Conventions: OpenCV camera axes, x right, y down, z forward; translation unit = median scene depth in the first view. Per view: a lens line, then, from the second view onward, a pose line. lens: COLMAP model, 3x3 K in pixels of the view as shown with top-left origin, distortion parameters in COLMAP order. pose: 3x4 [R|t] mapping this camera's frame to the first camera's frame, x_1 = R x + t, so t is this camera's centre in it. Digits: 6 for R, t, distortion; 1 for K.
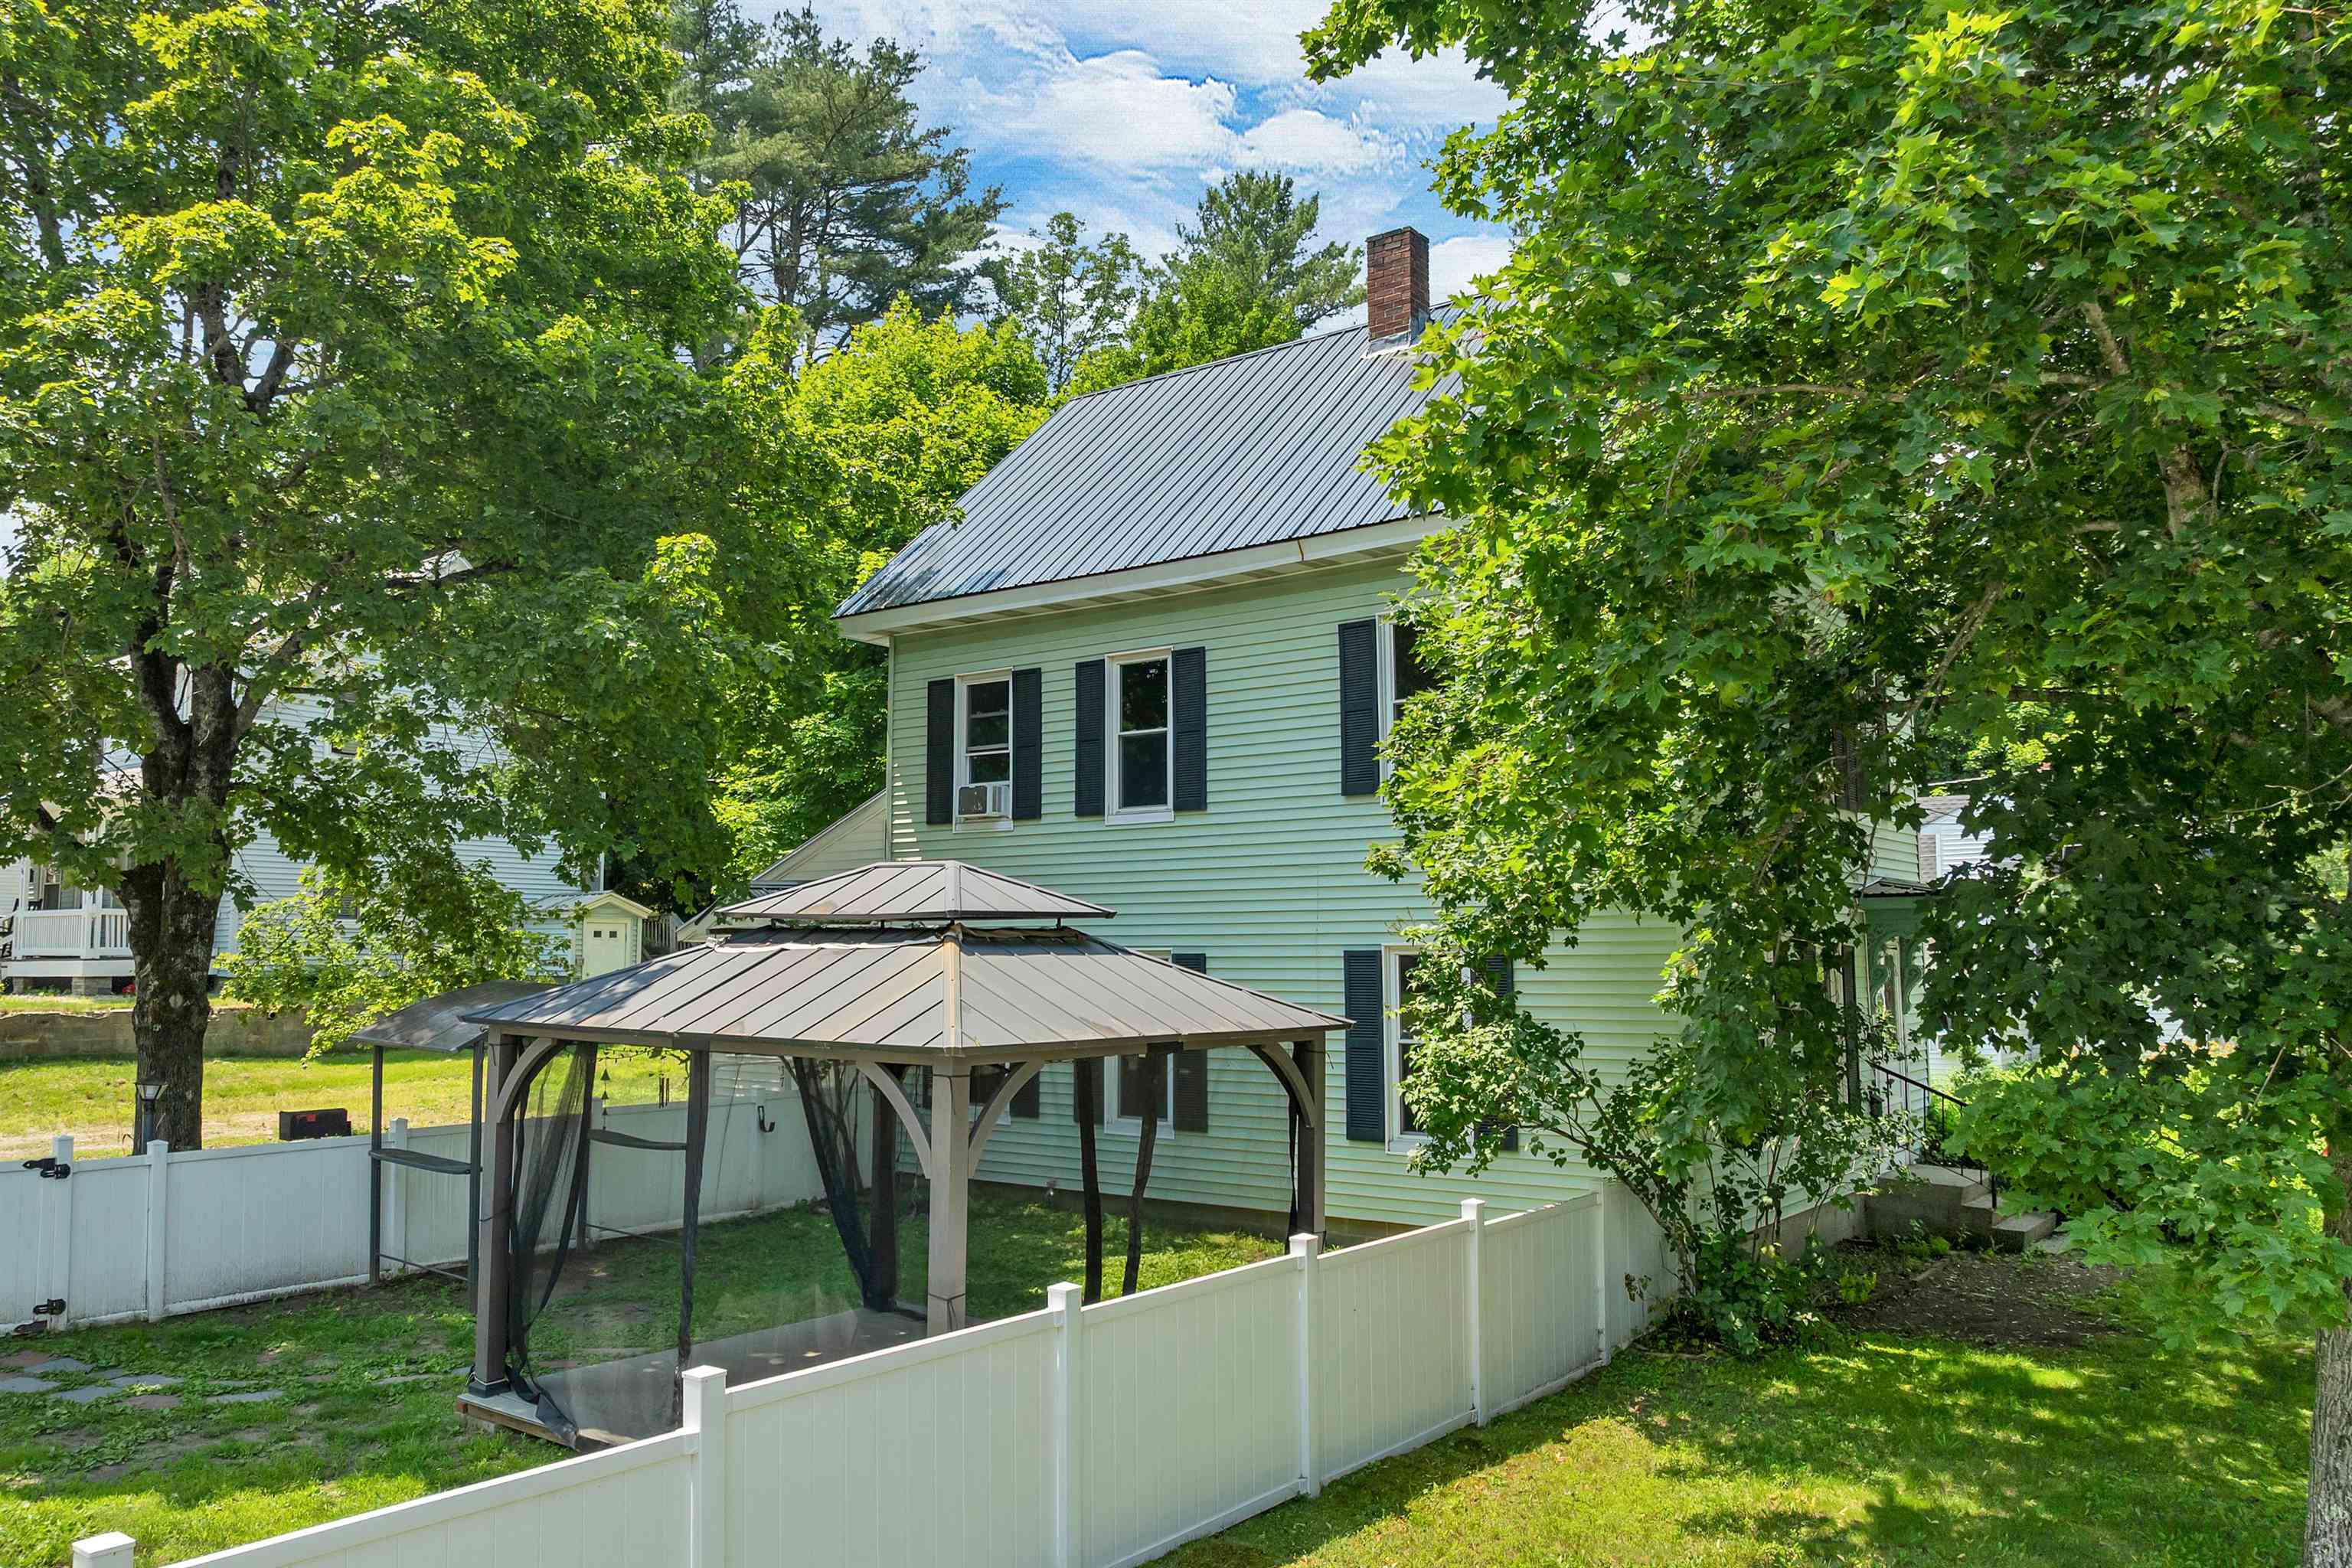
lens RADIAL K [[1698.2, 0, 1190.1], [0, 1698.2, 792.1], [0, 0, 1]] dist [-0.030555, -0.006398]
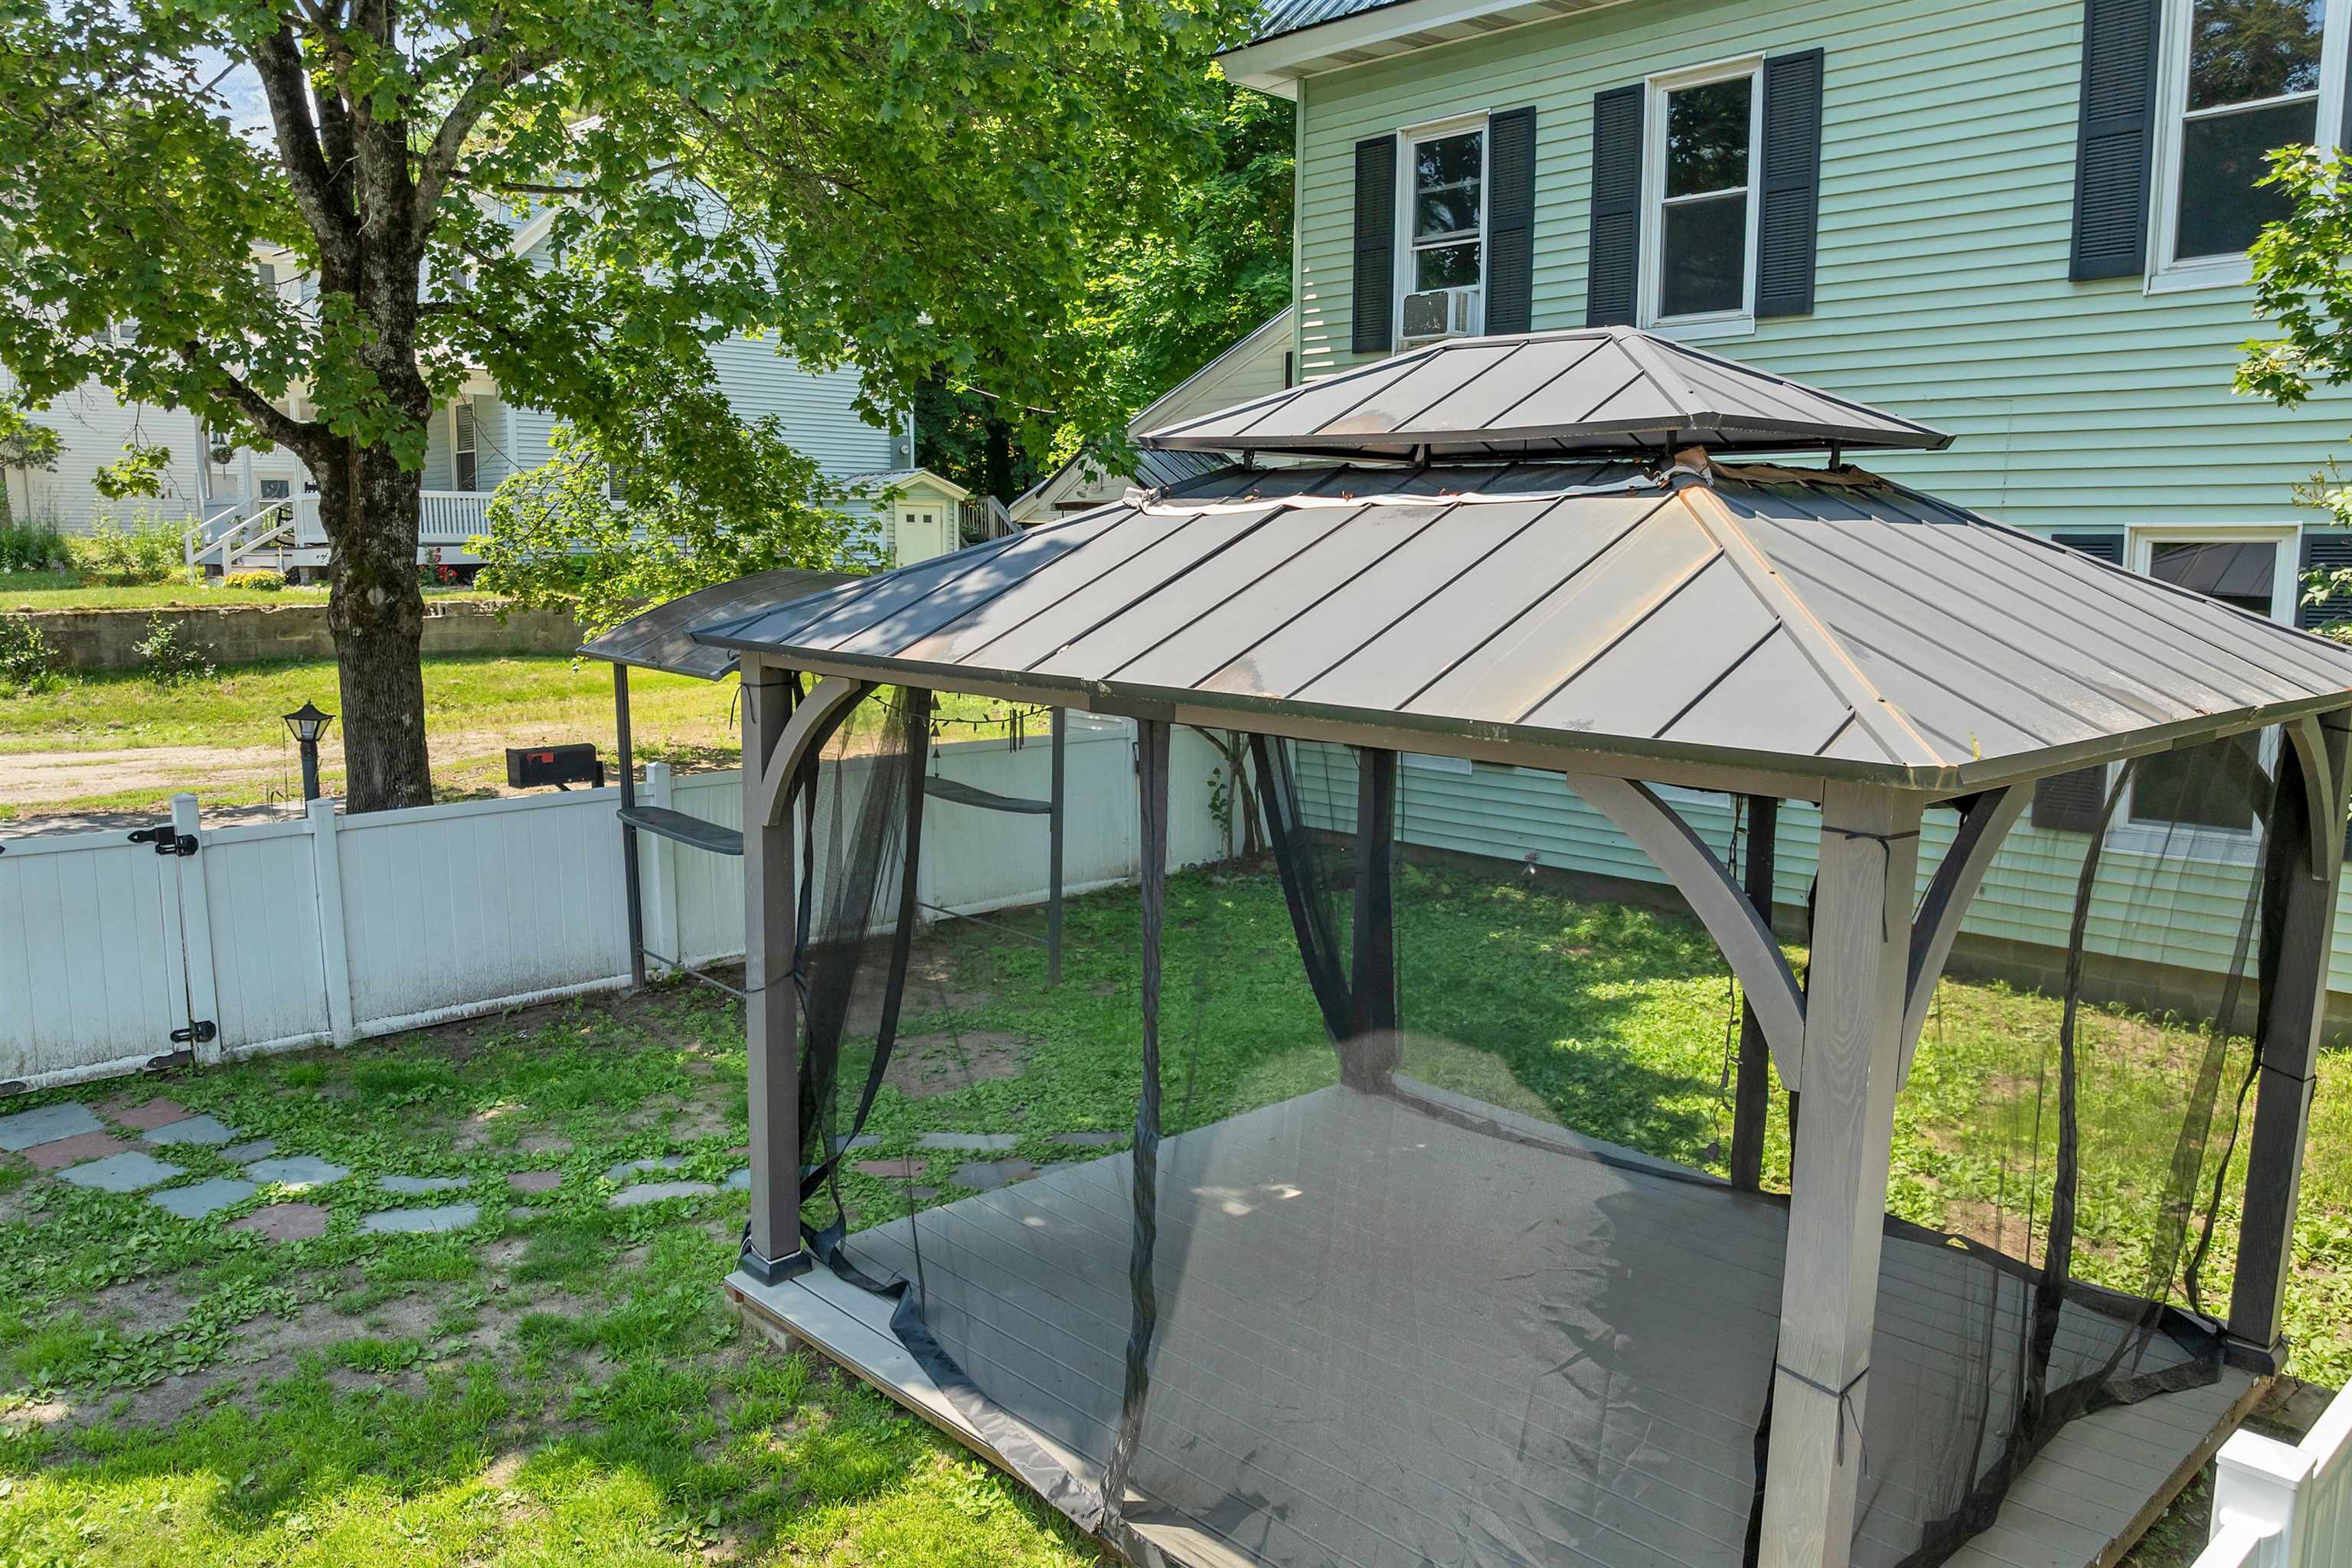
lens RADIAL K [[1772.1, 0, 1176.0], [0, 1772.1, 784.0], [0, 0, 1]] dist [-0.004761, -0.097224]
pose [[0.982455, 0.030926, -0.183918, -0.105900], [0.011468, 0.974271, 0.225088, 0.033075], [0.186147, -0.223249, 0.956823, 0.292619]]
